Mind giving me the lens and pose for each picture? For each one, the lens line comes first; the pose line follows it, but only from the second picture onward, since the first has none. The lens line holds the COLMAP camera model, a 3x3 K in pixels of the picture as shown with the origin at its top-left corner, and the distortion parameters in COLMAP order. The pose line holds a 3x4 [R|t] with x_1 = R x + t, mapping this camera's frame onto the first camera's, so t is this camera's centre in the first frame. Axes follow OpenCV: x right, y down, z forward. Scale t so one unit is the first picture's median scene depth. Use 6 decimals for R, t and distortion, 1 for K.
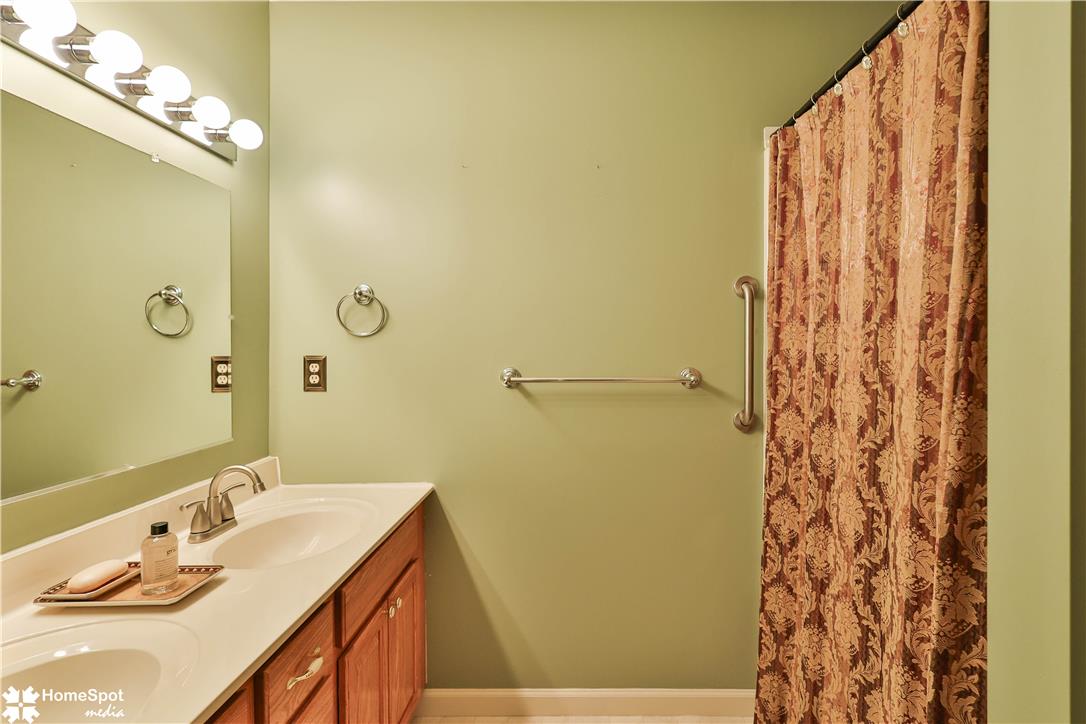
lens RADIAL K [[555.8, 0, 535.2], [0, 555.8, 353.9], [0, 0, 1]] dist [-0.003916, 0.000951]
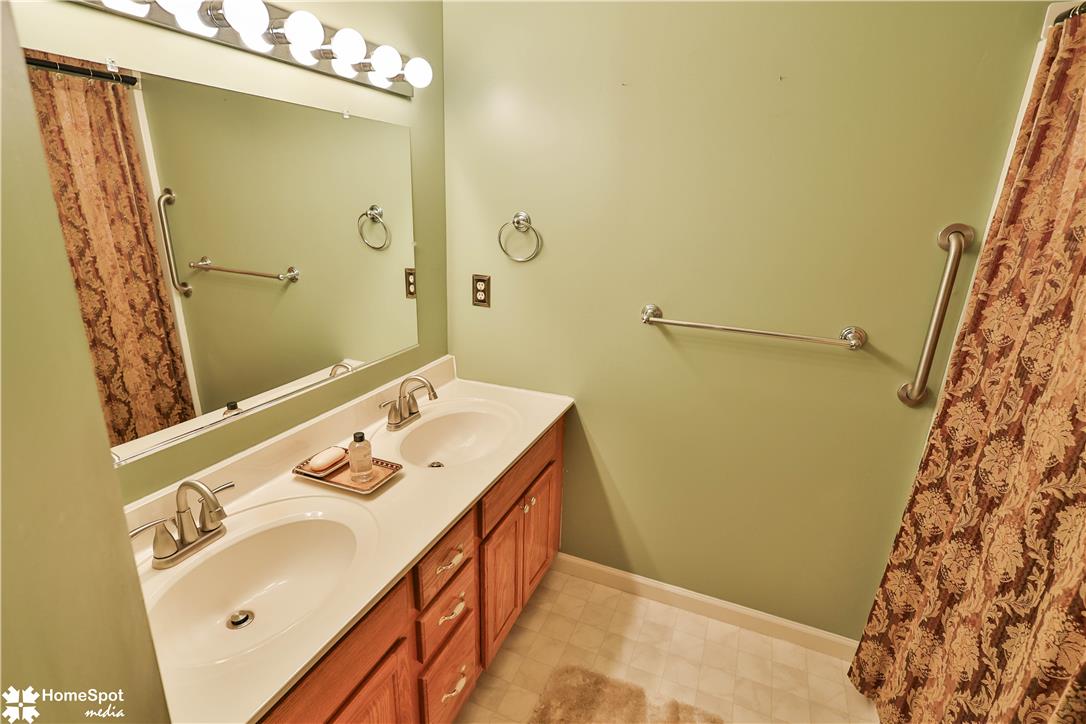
lens RADIAL K [[511.3, 0, 507.0], [0, 511.3, 362.1], [0, 0, 1]] dist [-0.000252, -0.000668]
pose [[0.927142, 0.120574, -0.354782, 0.065349], [-0.014313, 0.957519, 0.288014, -0.172852], [0.374438, -0.261952, 0.889482, 0.045040]]
